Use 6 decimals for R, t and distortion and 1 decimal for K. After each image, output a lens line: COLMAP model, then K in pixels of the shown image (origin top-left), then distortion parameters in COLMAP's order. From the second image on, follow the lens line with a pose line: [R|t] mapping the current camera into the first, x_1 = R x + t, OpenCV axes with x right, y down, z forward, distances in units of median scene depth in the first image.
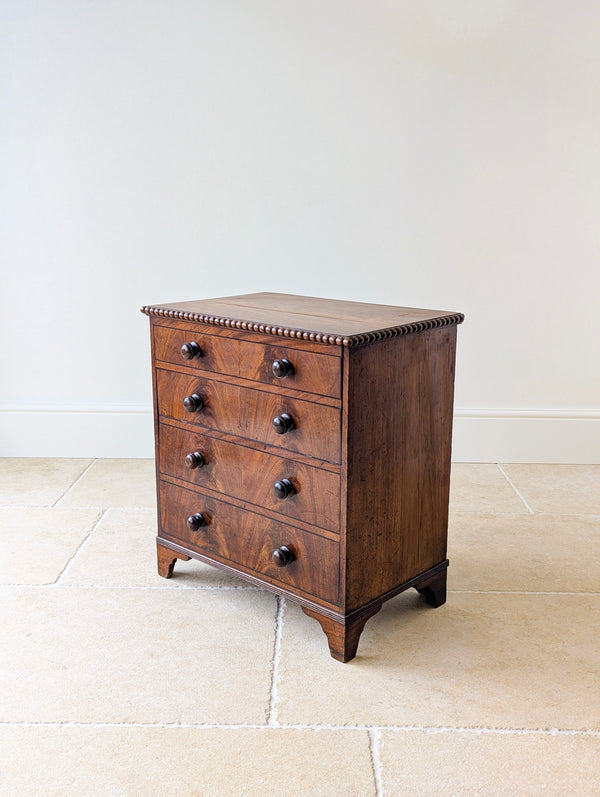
lens RADIAL K [[847.9, 0, 309.9], [0, 847.9, 402.0], [0, 0, 1]] dist [0.064851, 0.001962]
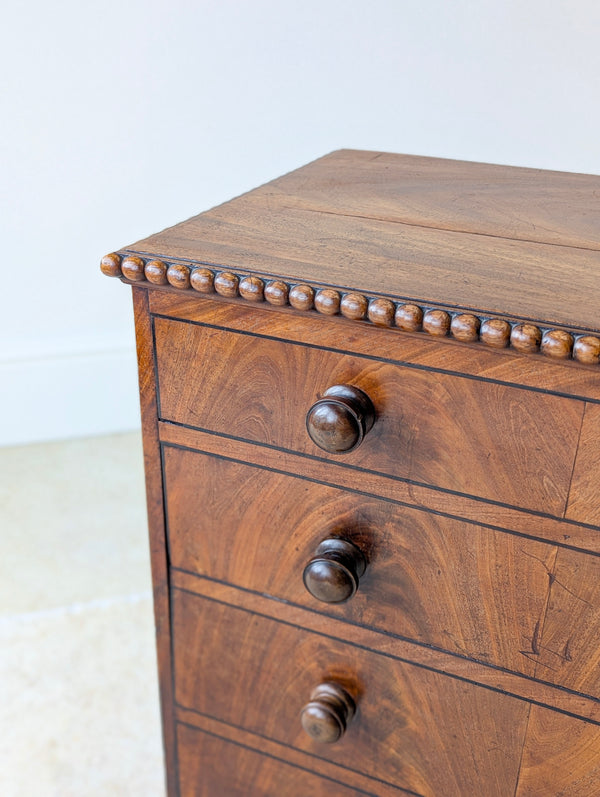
lens RADIAL K [[876.2, 0, 301.3], [0, 876.2, 397.2], [0, 0, 1]] dist [0.053512, 0.003795]
pose [[0.951461, -0.125472, 0.281032, -0.238489], [0.058419, 0.970152, 0.235358, -0.140041], [-0.302175, -0.207516, 0.930391, 0.741852]]
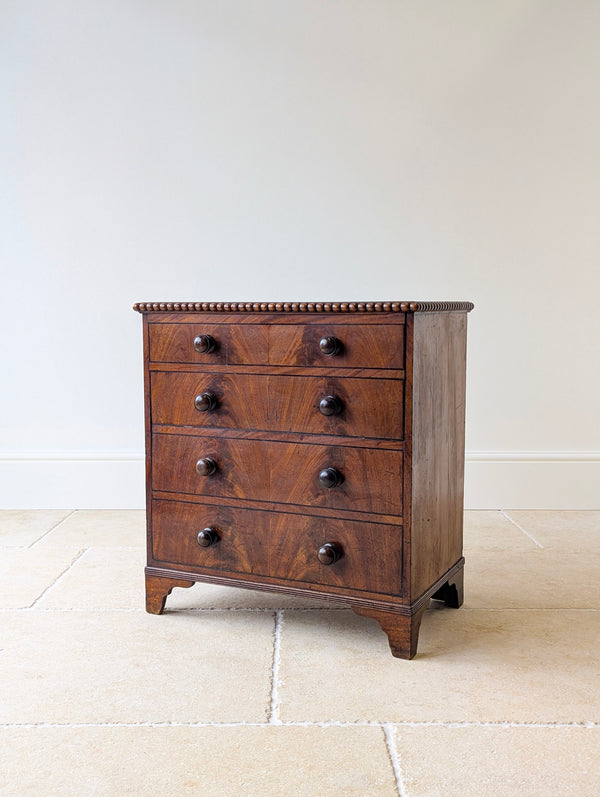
lens RADIAL K [[866.1, 0, 302.5], [0, 866.1, 403.4], [0, 0, 1]] dist [0.064778, -0.020773]
pose [[0.959406, -0.035687, 0.279762, -0.308162], [0.073151, 0.989502, -0.124640, 0.131084], [-0.272377, 0.140045, 0.951944, 0.084567]]
